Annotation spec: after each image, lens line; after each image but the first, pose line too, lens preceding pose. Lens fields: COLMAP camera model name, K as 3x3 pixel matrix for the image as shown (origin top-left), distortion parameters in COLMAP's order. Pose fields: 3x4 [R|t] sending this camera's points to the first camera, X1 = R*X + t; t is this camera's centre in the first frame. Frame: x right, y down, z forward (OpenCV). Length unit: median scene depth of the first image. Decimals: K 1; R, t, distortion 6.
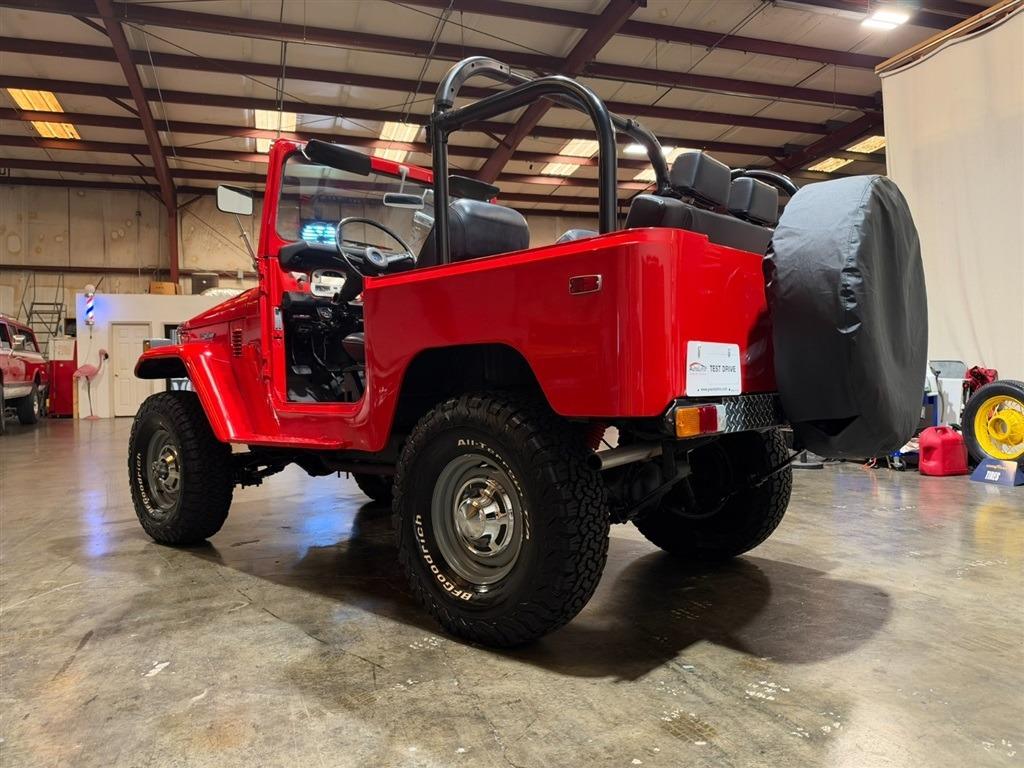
lens RADIAL K [[742.4, 0, 512.8], [0, 742.4, 388.7], [0, 0, 1]] dist [0.010076, -0.026786]
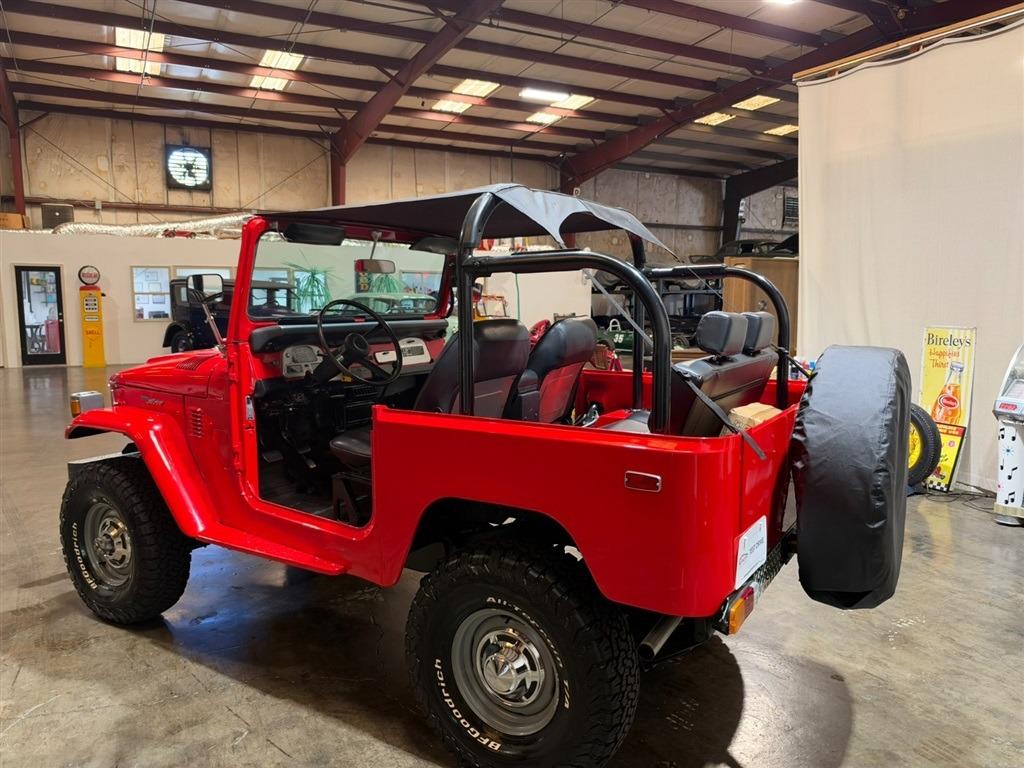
lens RADIAL K [[745.6, 0, 509.4], [0, 745.6, 384.3], [0, 0, 1]] dist [-0.001808, -0.012892]
pose [[0.985769, -0.000134, 0.168108, -0.082954], [-0.017178, 0.994685, 0.101525, -0.123788], [-0.167228, -0.102968, 0.980527, 0.014536]]
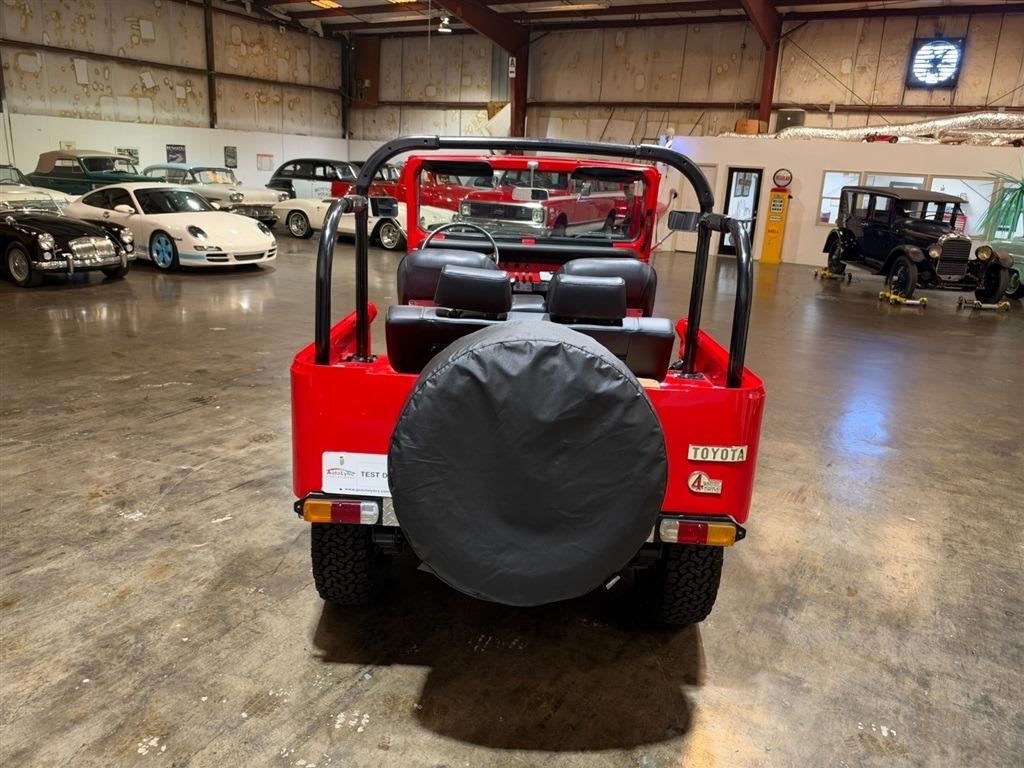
lens RADIAL K [[749.5, 0, 508.9], [0, 749.5, 374.2], [0, 0, 1]] dist [-0.014181, 0.000778]
pose [[0.653350, 0.250361, -0.714460, 0.424262], [-0.075044, 0.960505, 0.267954, -0.178869], [0.753328, -0.121451, 0.646334, 0.141060]]
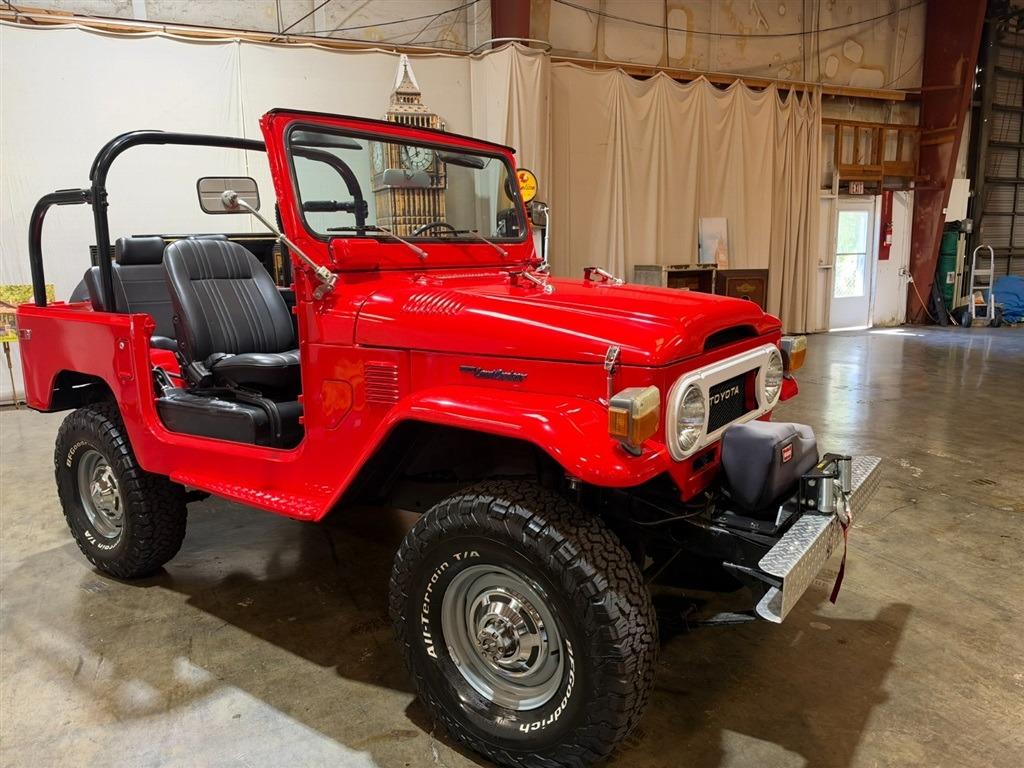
lens RADIAL K [[745.6, 0, 509.4], [0, 745.6, 384.3], [0, 0, 1]] dist [-0.001808, -0.012892]
pose [[-0.992950, 0.056783, -0.104053, -0.100558], [0.035167, 0.979392, 0.198881, -0.116986], [0.113202, 0.193820, -0.974484, 1.141892]]
